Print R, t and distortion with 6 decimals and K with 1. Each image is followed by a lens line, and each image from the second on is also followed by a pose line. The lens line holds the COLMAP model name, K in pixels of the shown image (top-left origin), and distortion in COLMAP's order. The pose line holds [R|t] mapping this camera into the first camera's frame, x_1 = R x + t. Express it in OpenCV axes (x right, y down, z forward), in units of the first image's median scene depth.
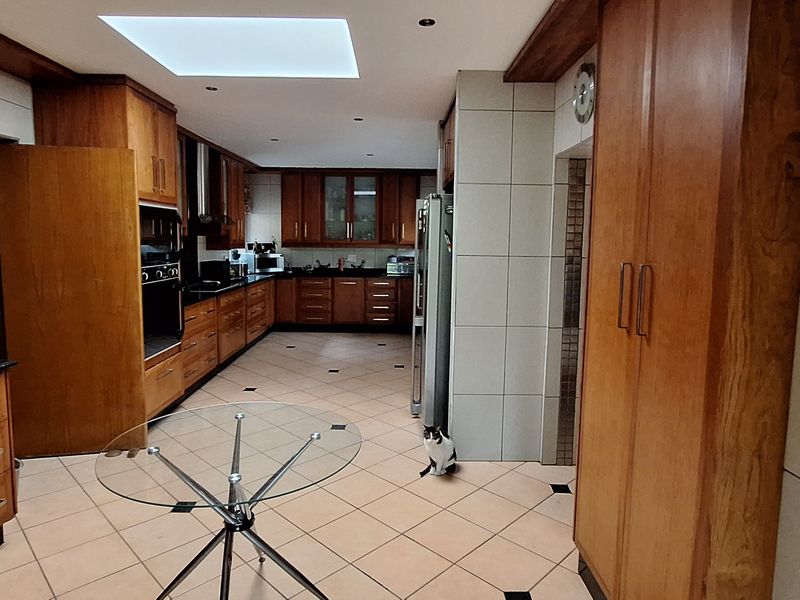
lens RADIAL K [[512.3, 0, 399.5], [0, 512.3, 287.2], [0, 0, 1]] dist [-0.021481, 0.000967]
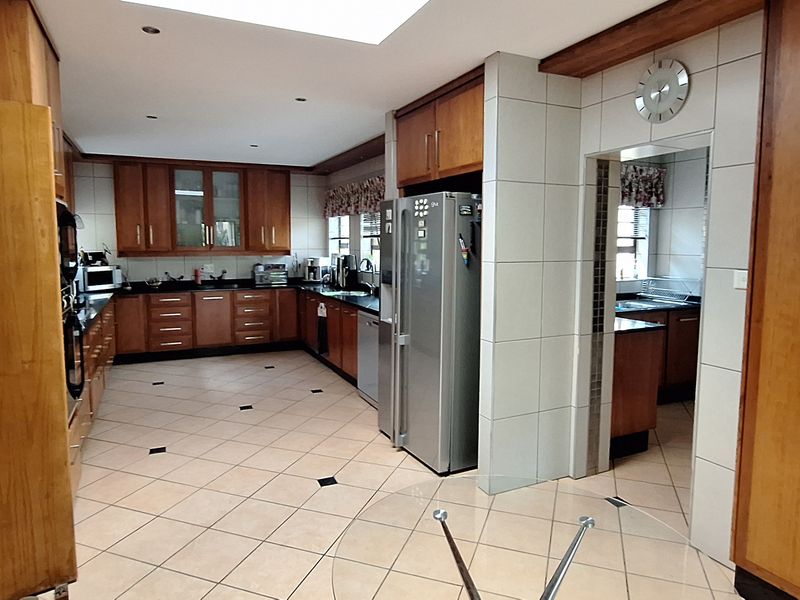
lens RADIAL K [[512.3, 0, 399.5], [0, 512.3, 287.2], [0, 0, 1]] dist [-0.021481, 0.000967]
pose [[0.908559, -0.048950, 0.414878, -0.165805], [0.051925, 0.998643, 0.004114, -0.012896], [-0.414516, 0.017804, 0.909868, 0.110492]]
